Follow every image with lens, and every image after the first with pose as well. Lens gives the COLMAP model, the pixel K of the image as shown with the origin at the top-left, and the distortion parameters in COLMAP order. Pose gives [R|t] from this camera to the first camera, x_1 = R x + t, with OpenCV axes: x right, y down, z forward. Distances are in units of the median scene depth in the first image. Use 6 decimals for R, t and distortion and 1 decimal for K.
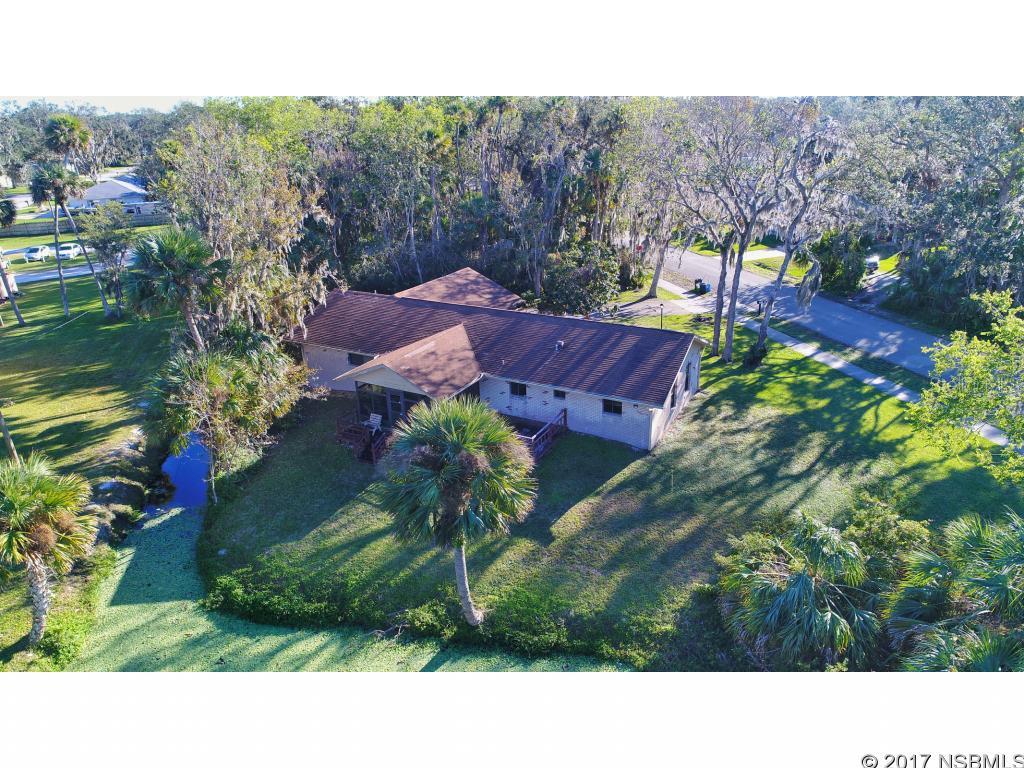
lens RADIAL K [[687.6, 0, 507.1], [0, 687.6, 382.8], [0, 0, 1]] dist [-0.002713, 0.000817]
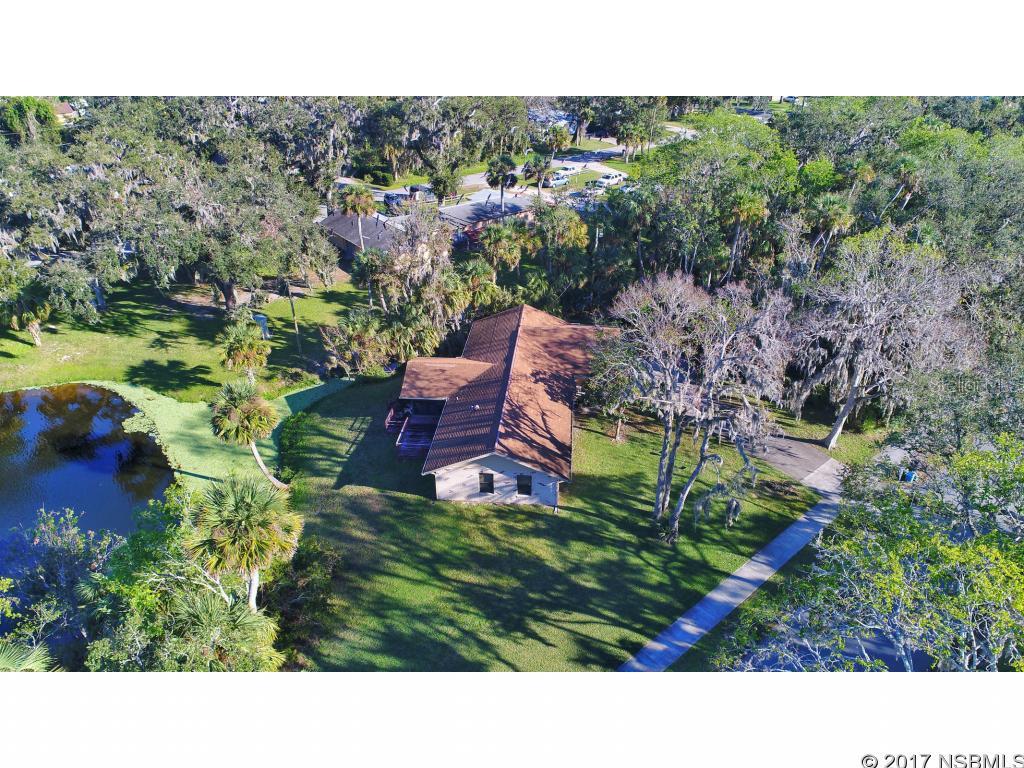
lens RADIAL K [[681.2, 0, 512.0], [0, 681.2, 384.0], [0, 0, 1]] dist [-0.004413, -0.001358]
pose [[0.407900, 0.478628, -0.777517, 1.137762], [-0.347113, 0.868933, 0.352800, -0.598924], [0.844471, 0.125979, 0.520575, 0.331934]]
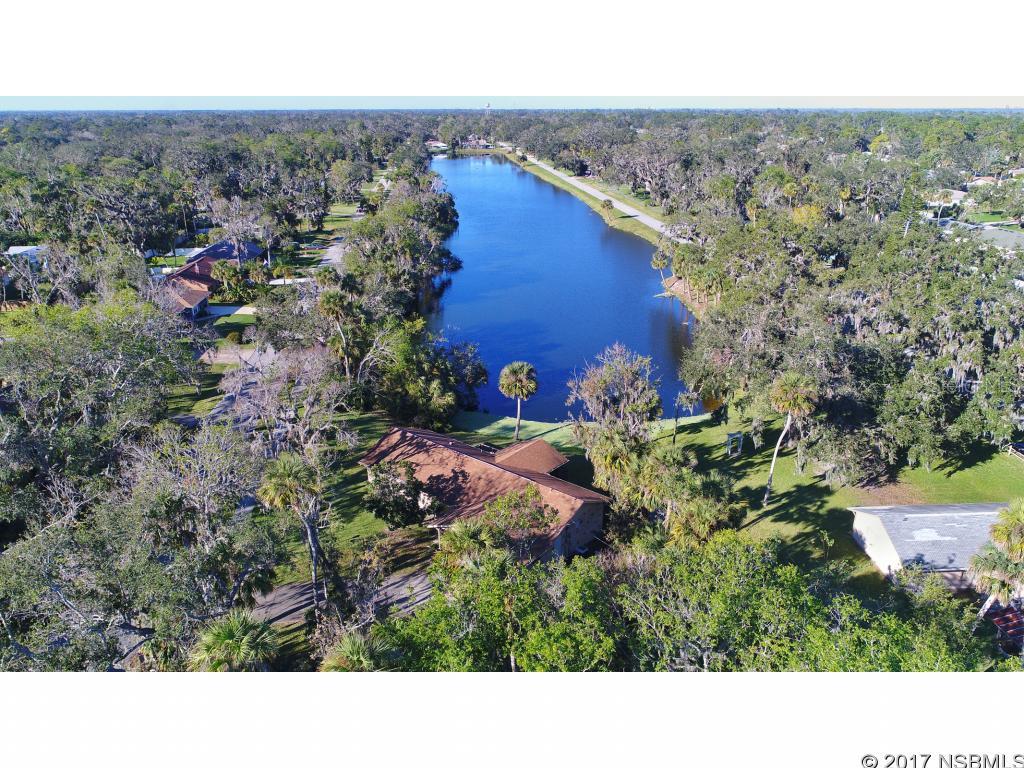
lens RADIAL K [[723.7, 0, 512.0], [0, 723.7, 384.0], [0, 0, 1]] dist [-0.004491, -0.001199]
pose [[-0.983439, -0.031465, 0.178486, -0.431130], [0.097285, 0.739259, 0.666357, -1.482768], [-0.152915, 0.672685, -0.723955, 2.282304]]
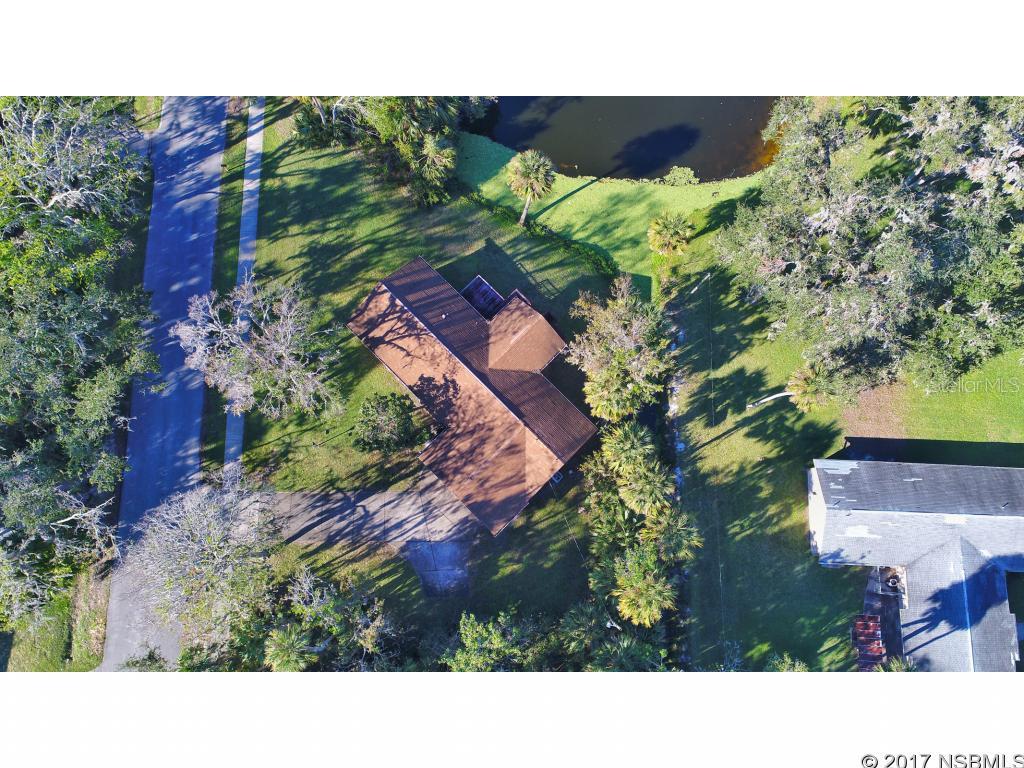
lens RADIAL K [[681.2, 0, 512.0], [0, 681.2, 384.0], [0, 0, 1]] dist [-0.004413, -0.001358]
pose [[-0.963650, -0.263102, 0.046437, -0.209758], [0.087902, -0.148090, 0.985060, -1.773617], [-0.252294, 0.953334, 0.165834, 0.816176]]
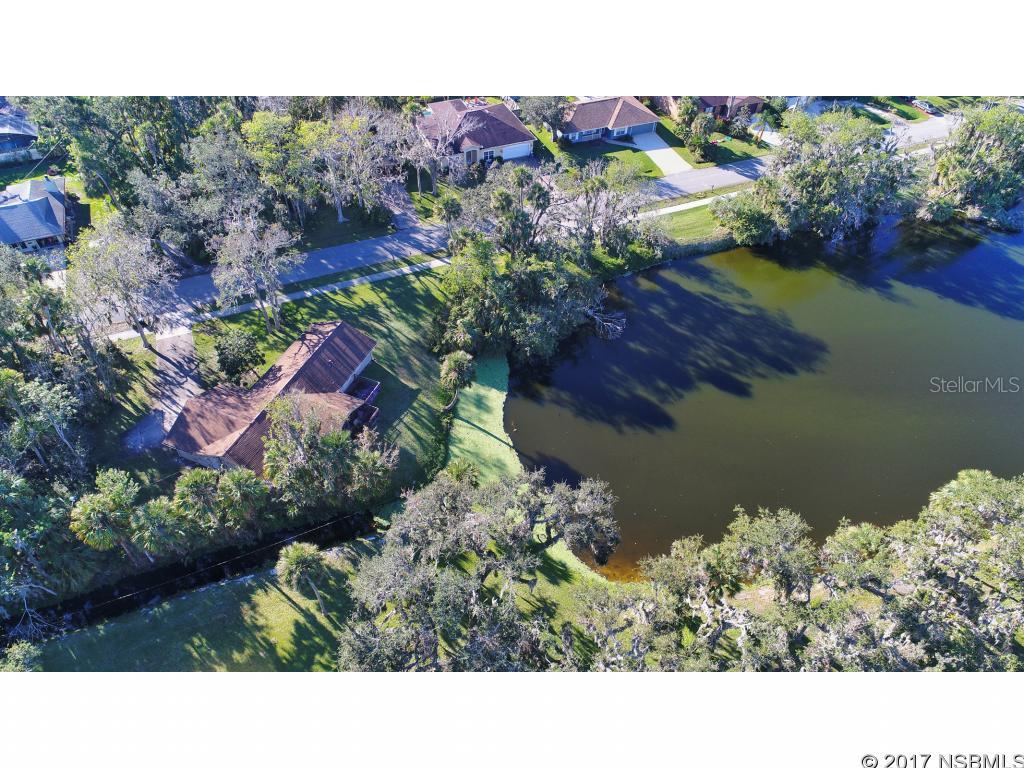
lens RADIAL K [[681.2, 0, 512.0], [0, 681.2, 384.0], [0, 0, 1]] dist [-0.004413, -0.001358]
pose [[-0.125476, -0.700444, 0.702591, -1.654322], [0.344530, 0.633348, 0.692942, -1.383263], [-0.930352, 0.329011, 0.161854, 0.068846]]
